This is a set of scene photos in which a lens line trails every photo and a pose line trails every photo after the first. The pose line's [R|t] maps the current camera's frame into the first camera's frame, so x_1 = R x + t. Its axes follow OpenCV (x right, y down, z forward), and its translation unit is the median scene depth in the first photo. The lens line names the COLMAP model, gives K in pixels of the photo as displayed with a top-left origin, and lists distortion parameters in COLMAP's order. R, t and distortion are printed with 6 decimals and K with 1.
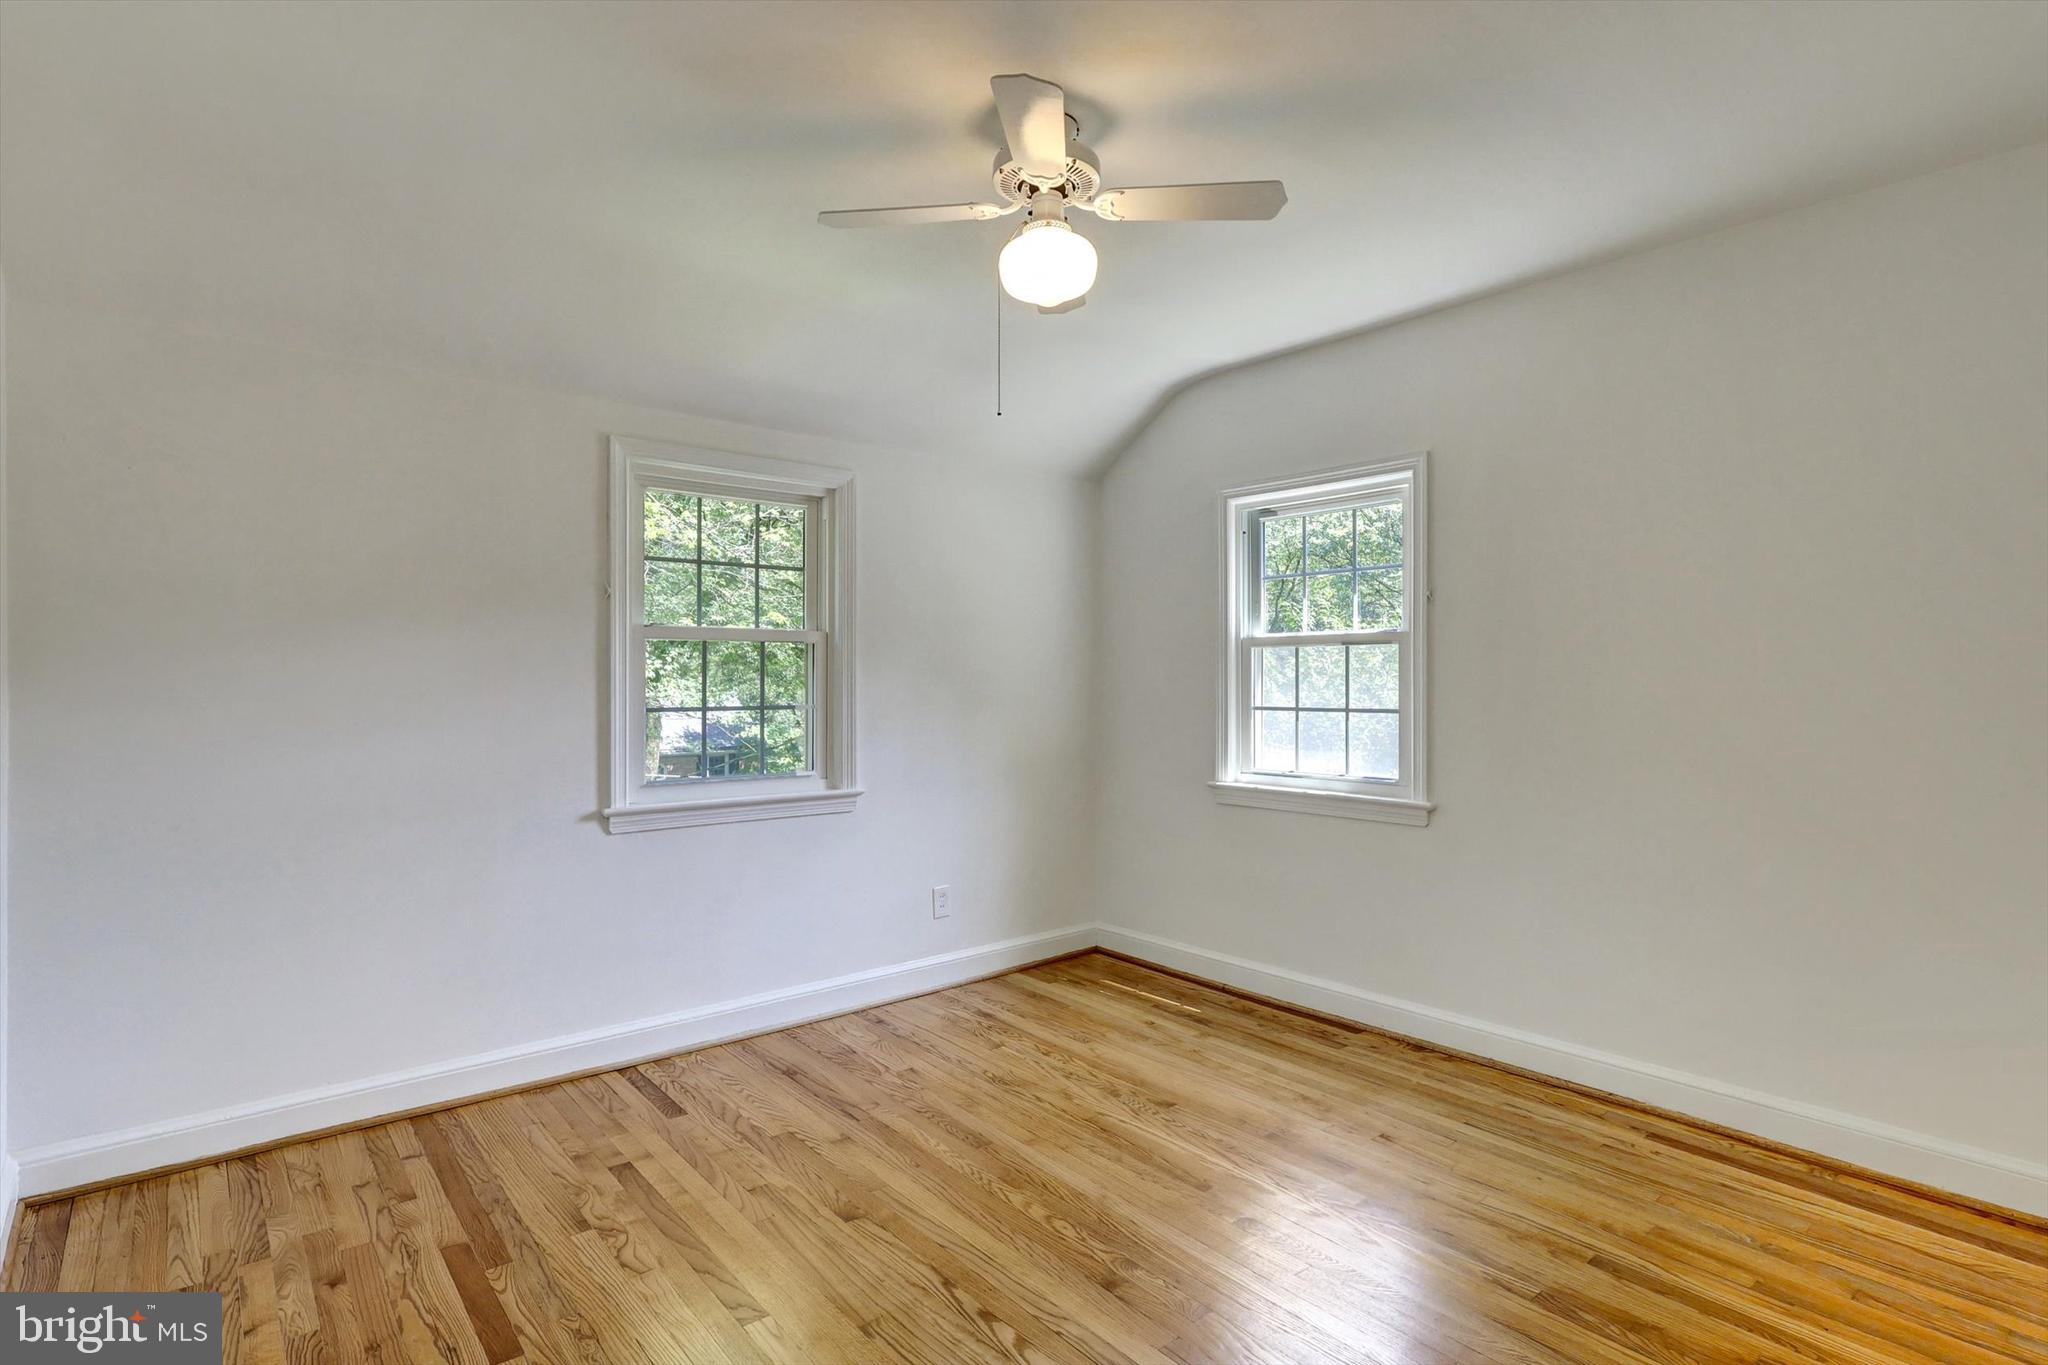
lens RADIAL K [[1047.1, 0, 1024.0], [0, 1047.1, 682.5], [0, 0, 1]] dist [0.000457, -0.000226]
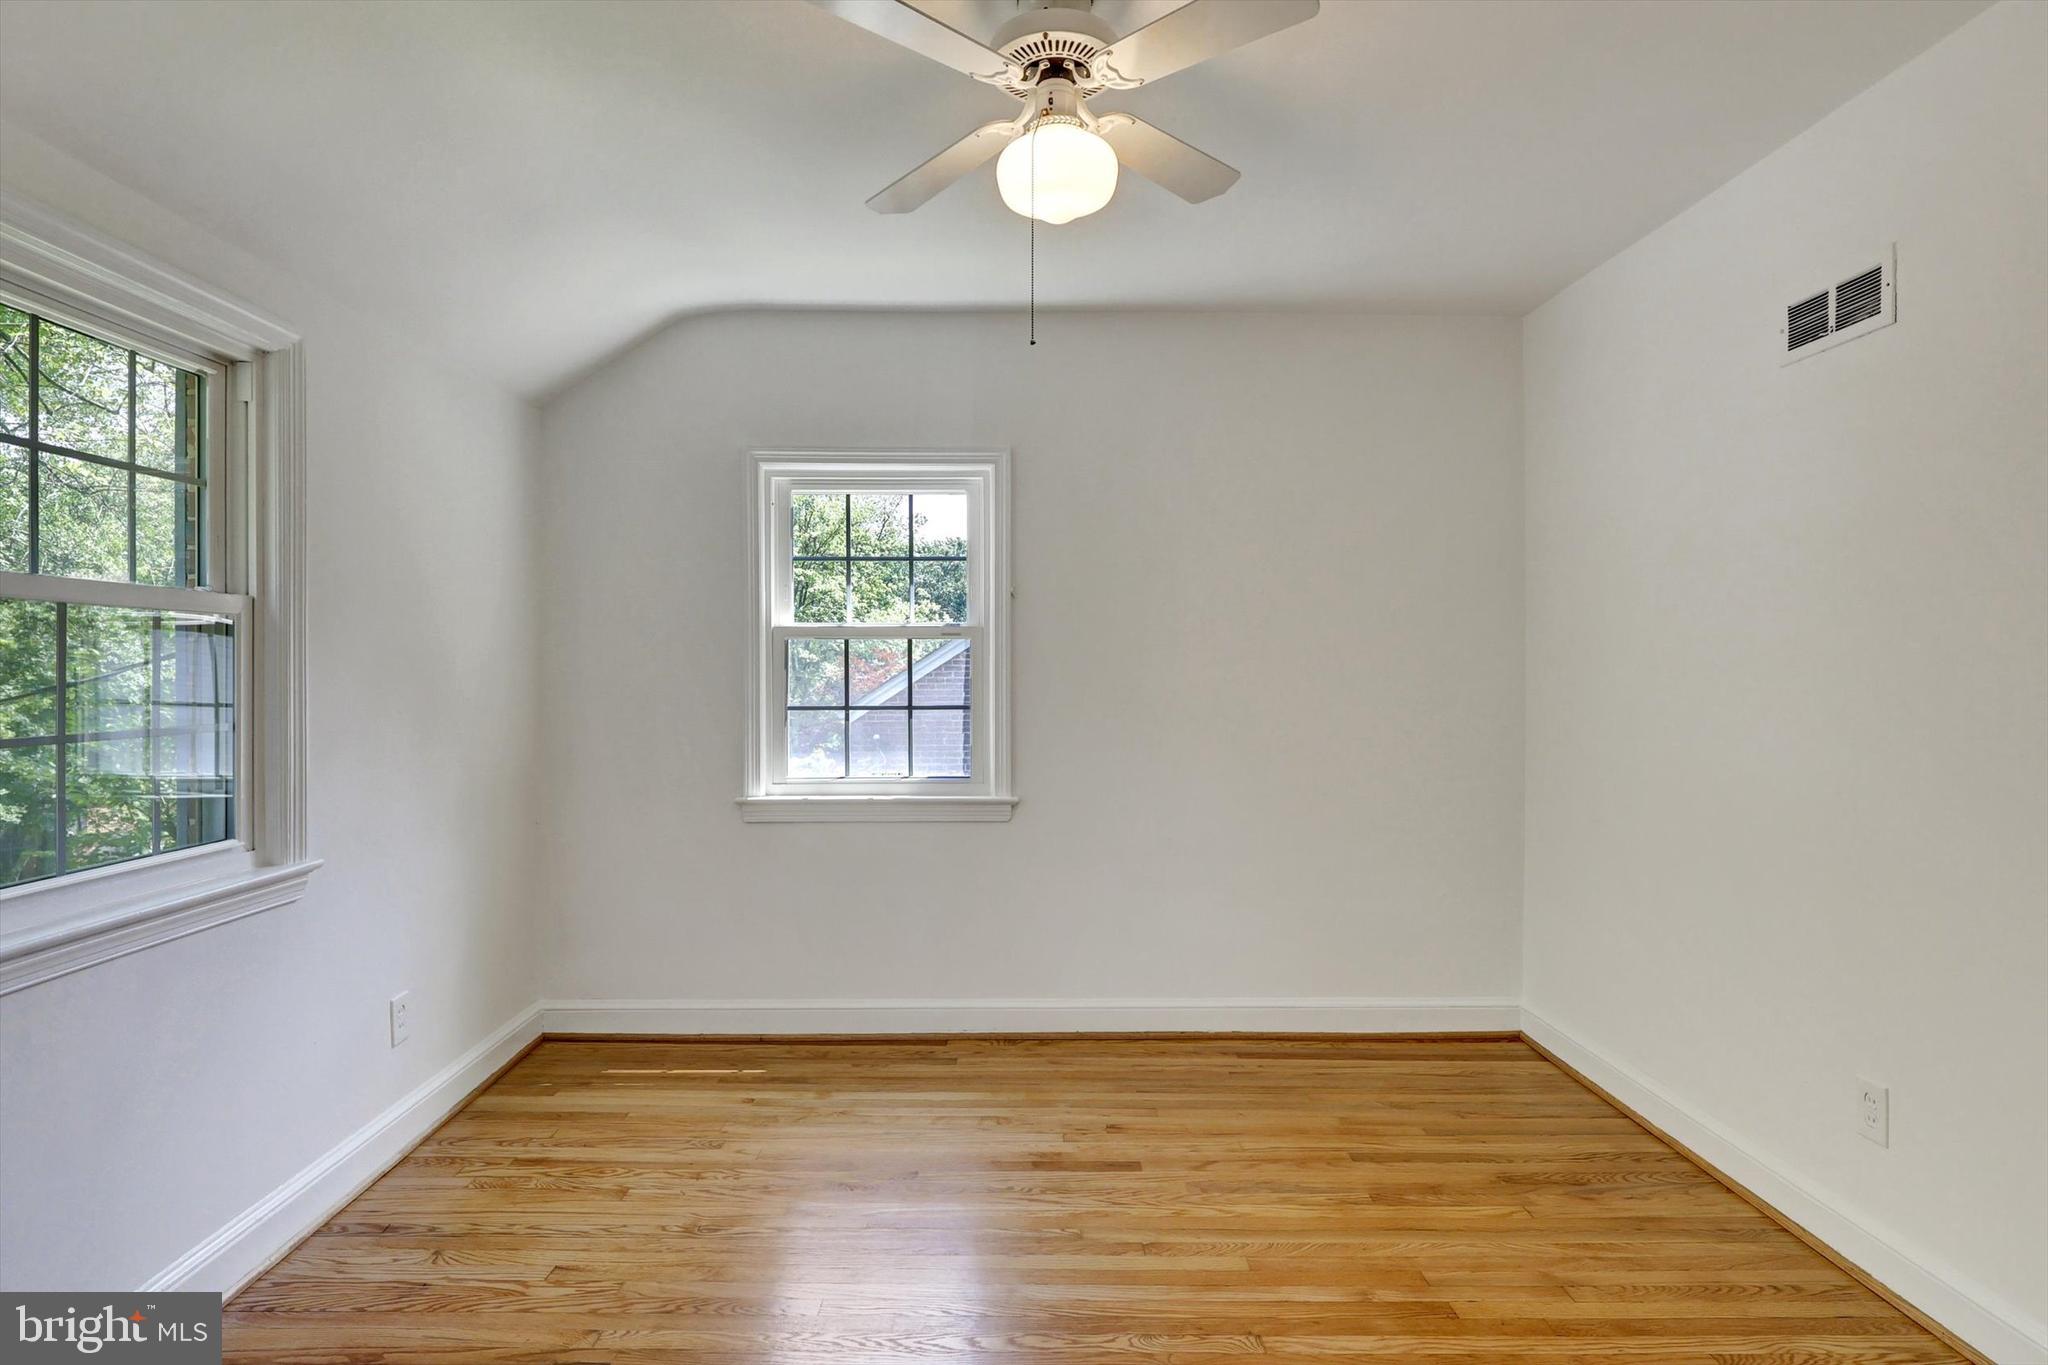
lens RADIAL K [[1118.7, 0, 1024.0], [0, 1118.7, 682.5], [0, 0, 1]] dist [-0.002010, -0.000468]
pose [[0.629623, -0.008962, 0.776849, -0.423855], [0.003769, 0.999957, 0.008482, -0.004579], [-0.776891, -0.002412, 0.629630, 0.298558]]
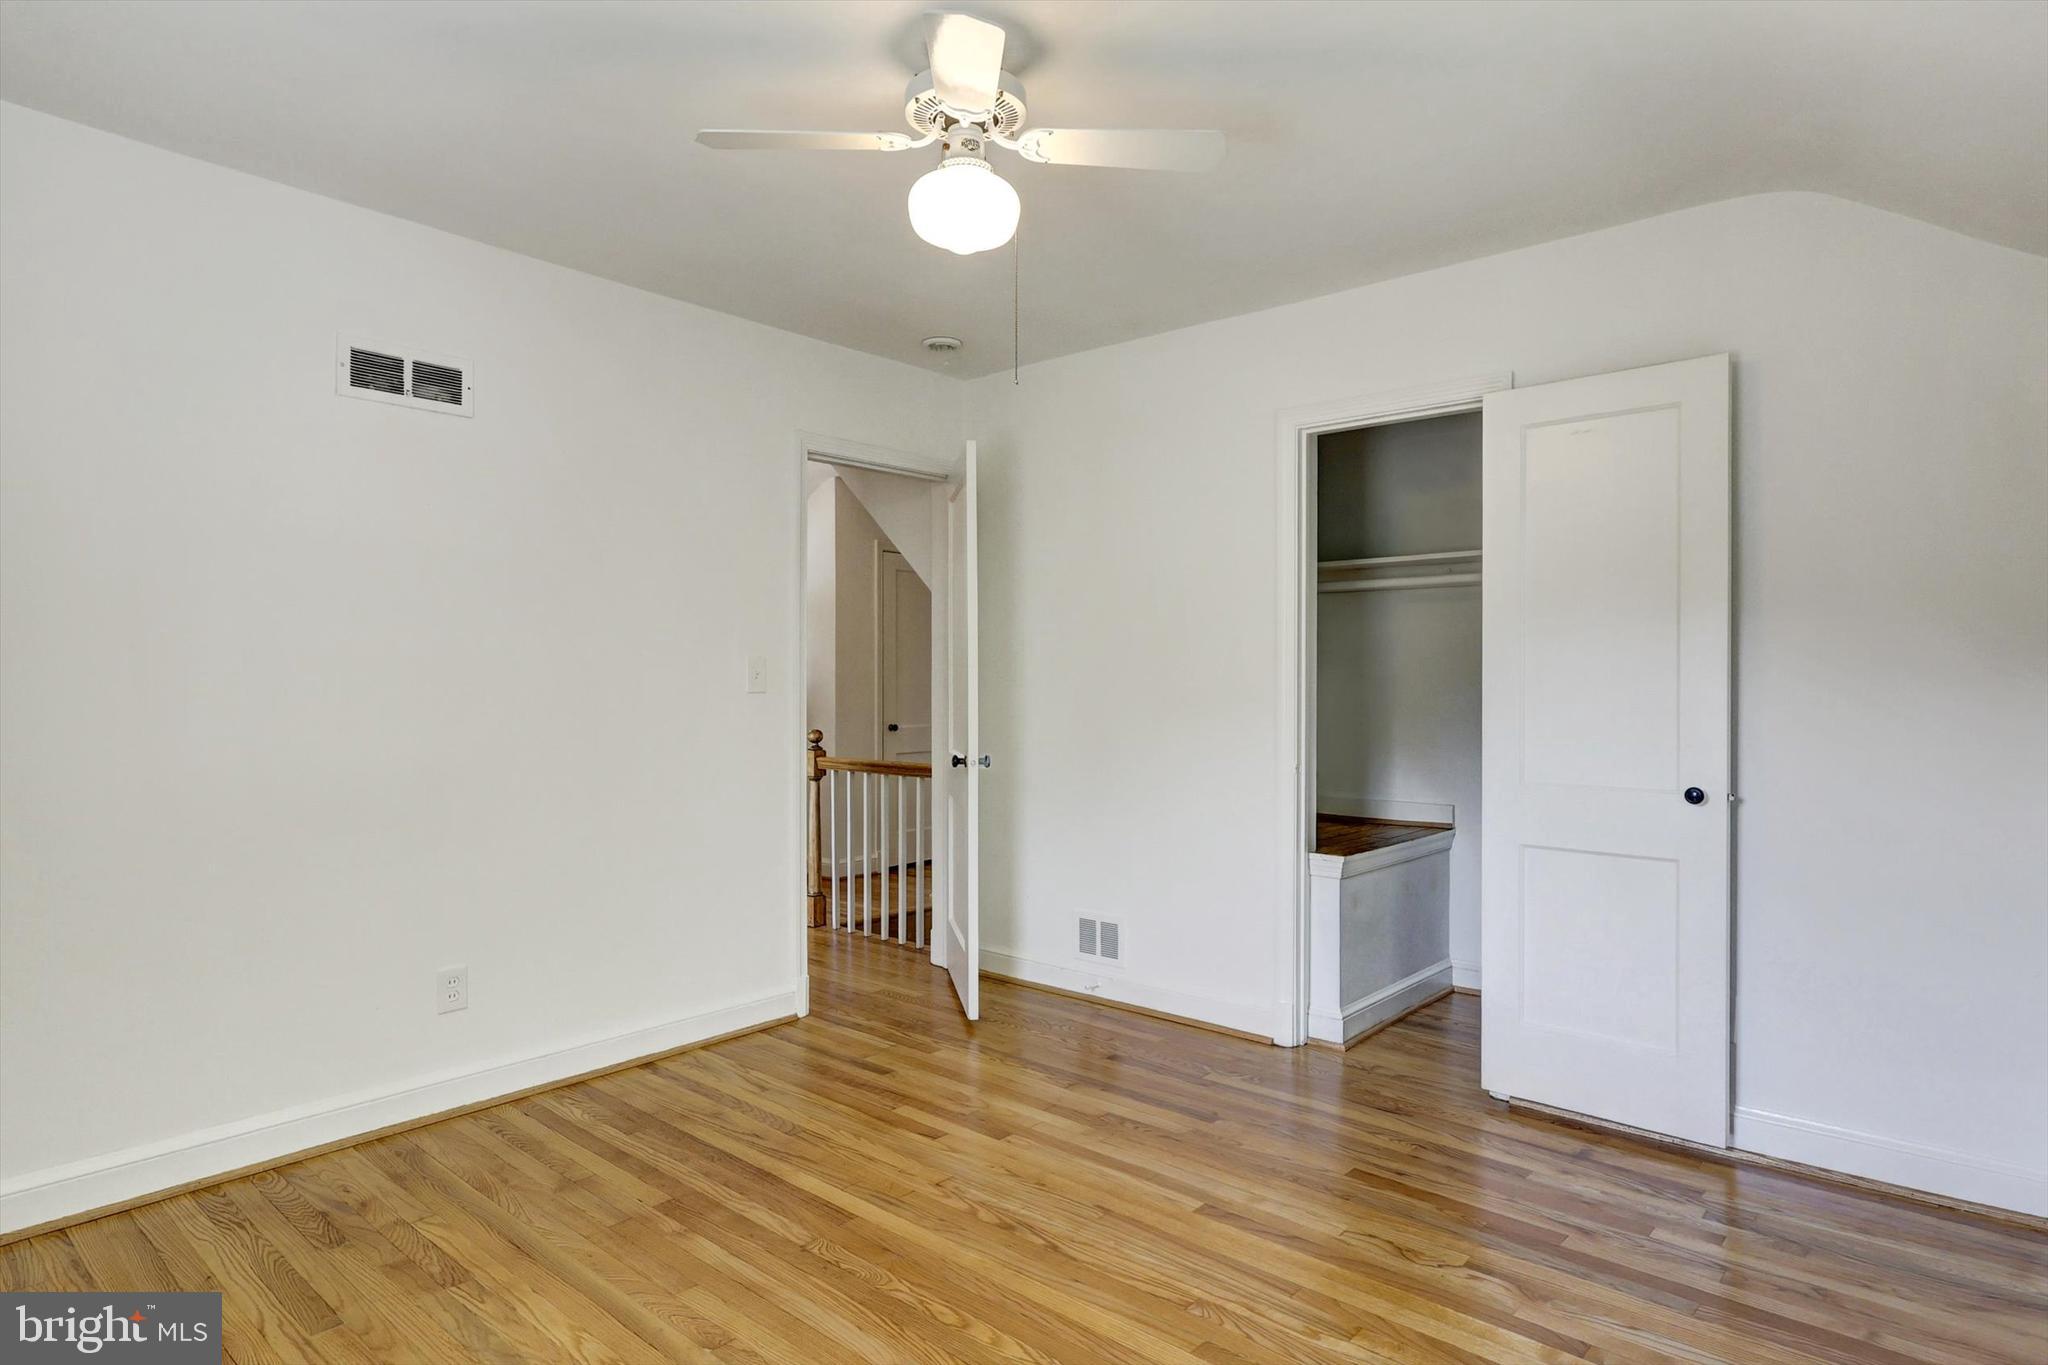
lens RADIAL K [[1047.1, 0, 1024.0], [0, 1047.1, 682.5], [0, 0, 1]] dist [0.000457, -0.000226]
pose [[-0.988323, -0.000101, -0.152373, 0.067294], [-0.000081, 1.000000, -0.000133, 0.009617], [0.152373, -0.000120, -0.988323, 1.199745]]
